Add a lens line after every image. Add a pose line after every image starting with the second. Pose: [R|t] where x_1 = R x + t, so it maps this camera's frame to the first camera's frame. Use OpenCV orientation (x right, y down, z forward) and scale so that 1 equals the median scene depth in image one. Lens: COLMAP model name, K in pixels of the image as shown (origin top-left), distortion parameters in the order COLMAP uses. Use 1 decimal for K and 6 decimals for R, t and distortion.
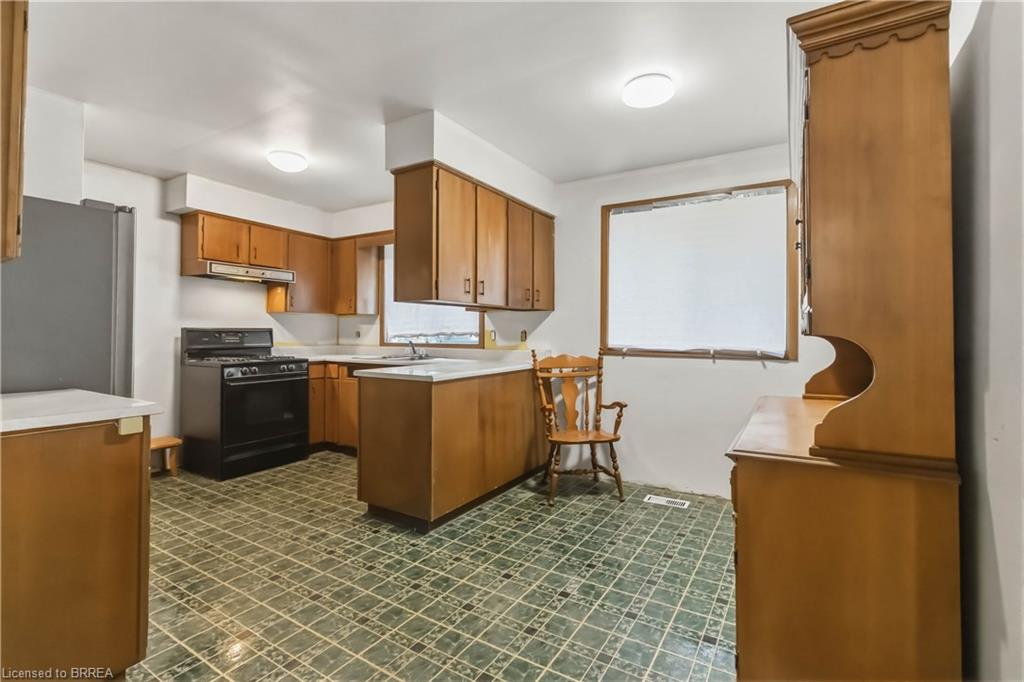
lens RADIAL K [[468.8, 0, 516.5], [0, 468.8, 329.6], [0, 0, 1]] dist [0.002217, 0.000892]
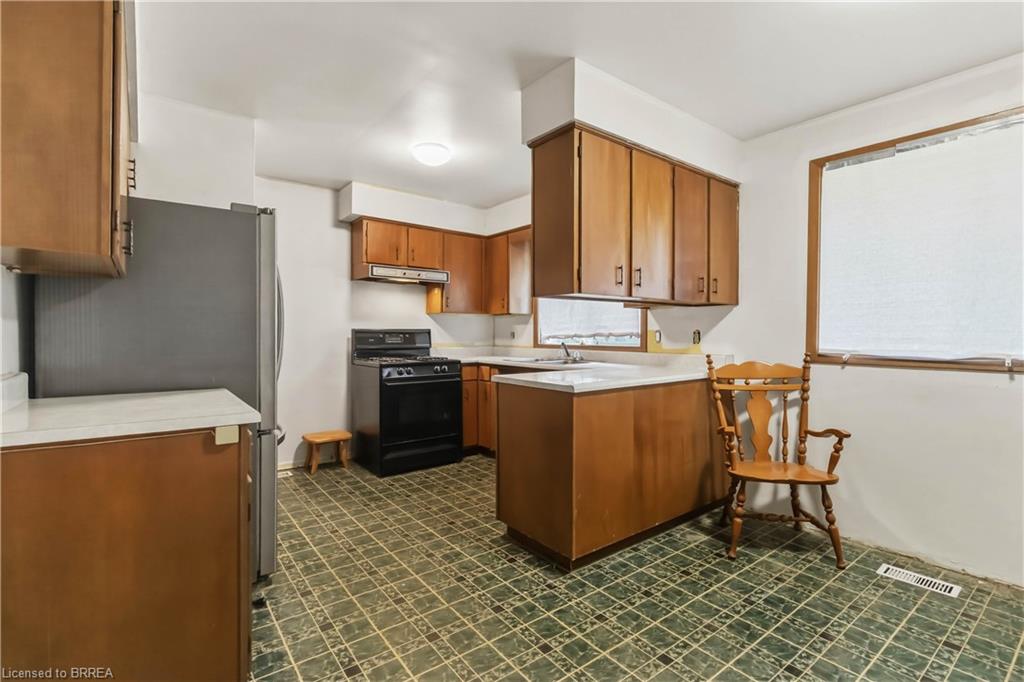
lens RADIAL K [[475.5, 0, 513.7], [0, 475.5, 339.8], [0, 0, 1]] dist [0.000543, 0.000784]
pose [[0.934521, 0.003339, -0.355892, 0.014527], [0.003959, 0.999797, 0.019776, 0.000917], [0.355886, -0.019890, 0.934318, 0.139333]]
